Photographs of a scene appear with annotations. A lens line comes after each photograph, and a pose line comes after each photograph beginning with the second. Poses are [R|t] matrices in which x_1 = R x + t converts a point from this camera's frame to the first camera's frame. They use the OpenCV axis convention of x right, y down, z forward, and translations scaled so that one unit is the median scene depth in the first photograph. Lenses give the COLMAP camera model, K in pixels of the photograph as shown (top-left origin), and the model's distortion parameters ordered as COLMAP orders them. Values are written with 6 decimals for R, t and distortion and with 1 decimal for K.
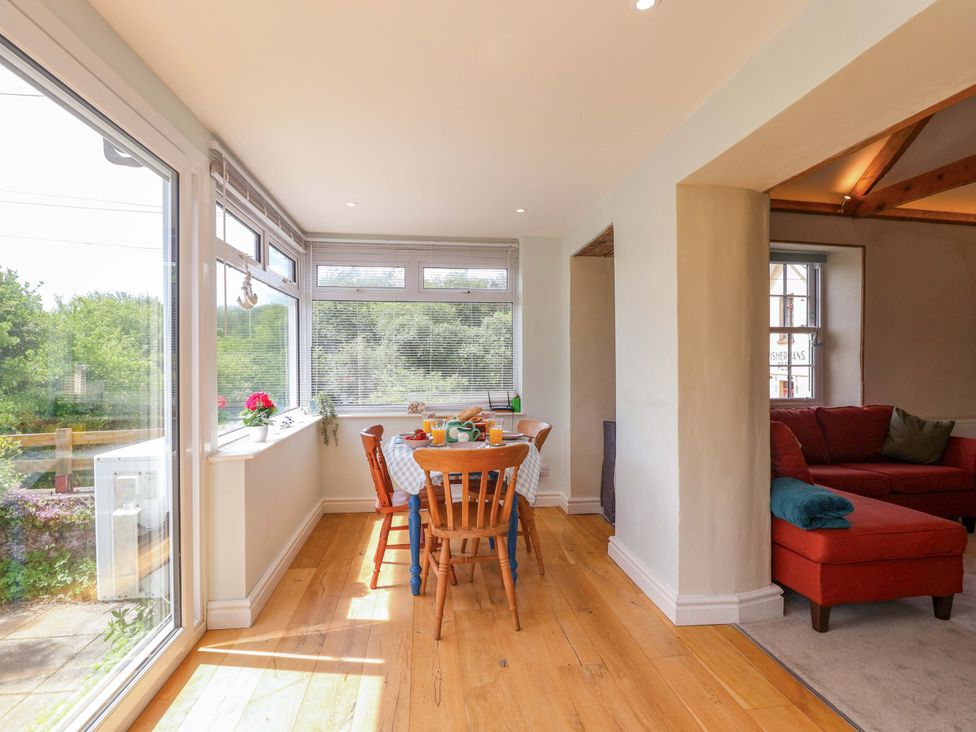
lens RADIAL K [[508.5, 0, 490.1], [0, 508.5, 364.9], [0, 0, 1]] dist [0.000349, -0.013440]
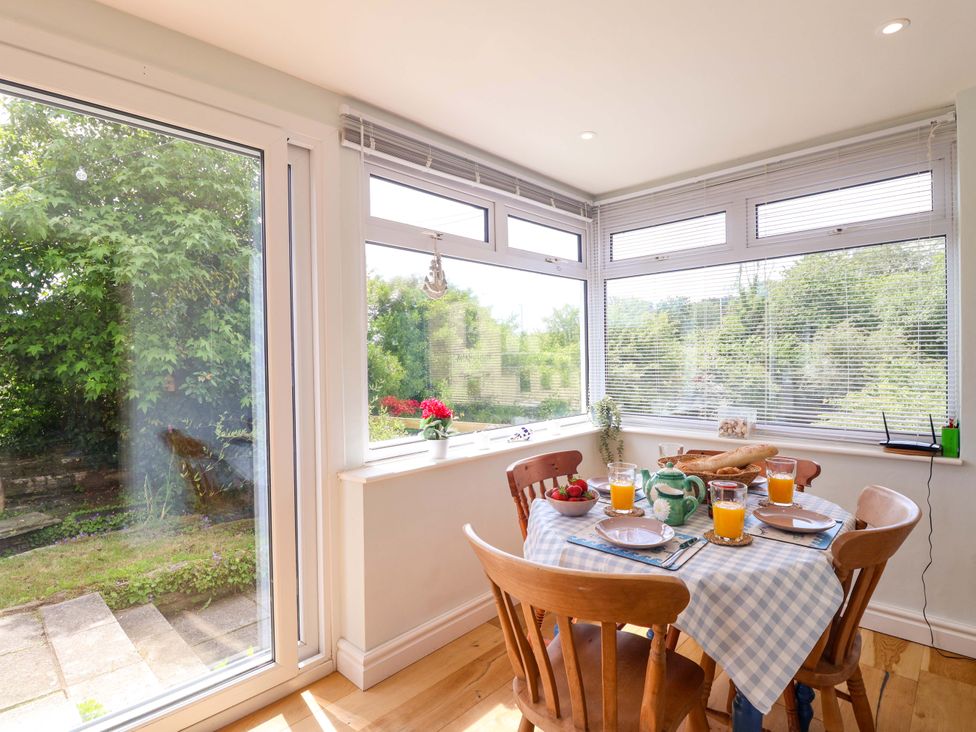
lens RADIAL K [[508.5, 0, 490.1], [0, 508.5, 364.9], [0, 0, 1]] dist [0.000349, -0.013440]
pose [[0.630079, 0.003807, -0.776522, 0.209477], [0.009407, 0.999877, 0.012535, -0.008398], [0.776474, -0.015203, 0.629966, 0.489377]]
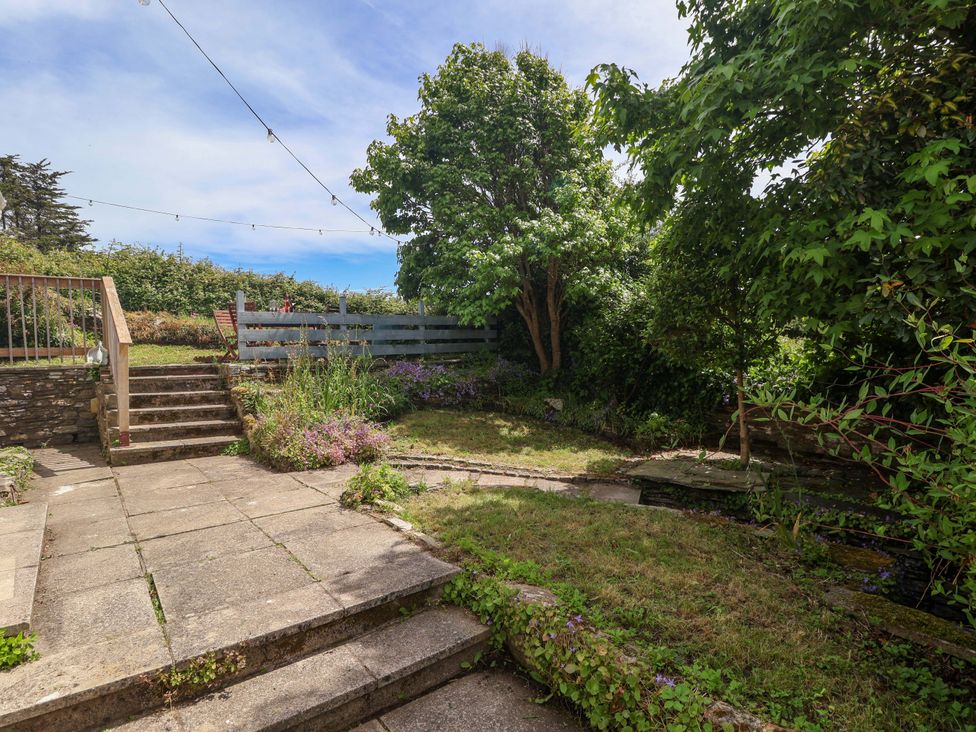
lens RADIAL K [[508.5, 0, 490.1], [0, 508.5, 364.9], [0, 0, 1]] dist [0.000349, -0.013440]
pose [[-0.847789, 0.046433, -0.528296, -0.783226], [0.026454, 0.998622, 0.045318, 0.122351], [0.529673, 0.024444, -0.847850, 1.211196]]
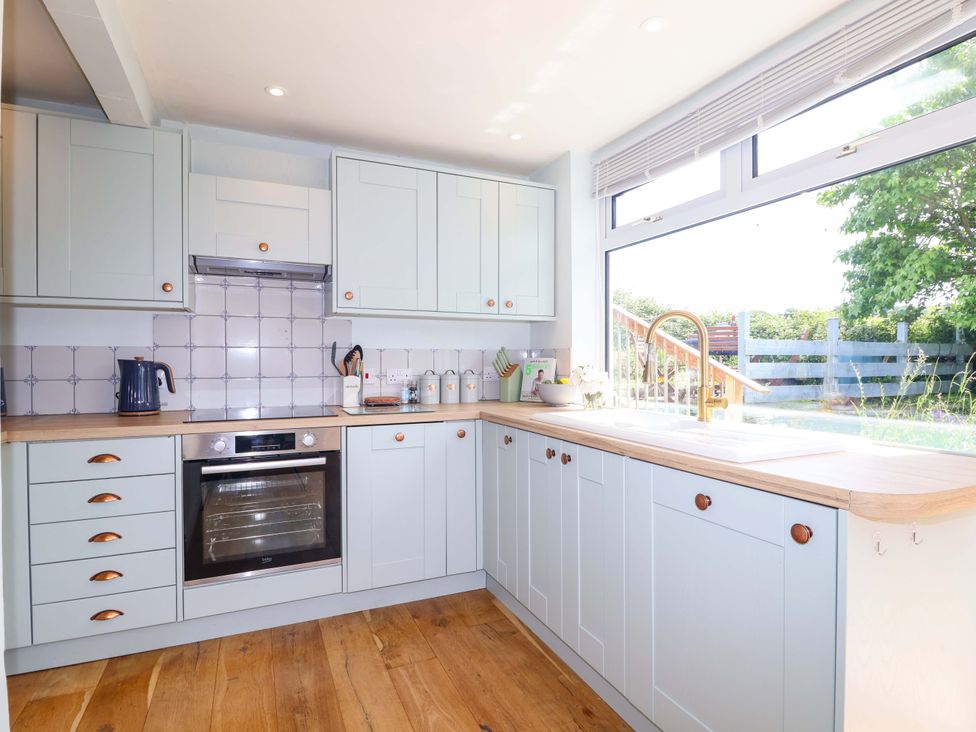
lens RADIAL K [[528.8, 0, 489.4], [0, 528.8, 364.8], [0, 0, 1]] dist [0.000265, -0.010823]
pose [[-0.959525, 0.007377, -0.281526, 0.218584], [0.004245, 0.999922, 0.011731, 0.024346], [0.281591, 0.010061, -0.959482, 0.221470]]
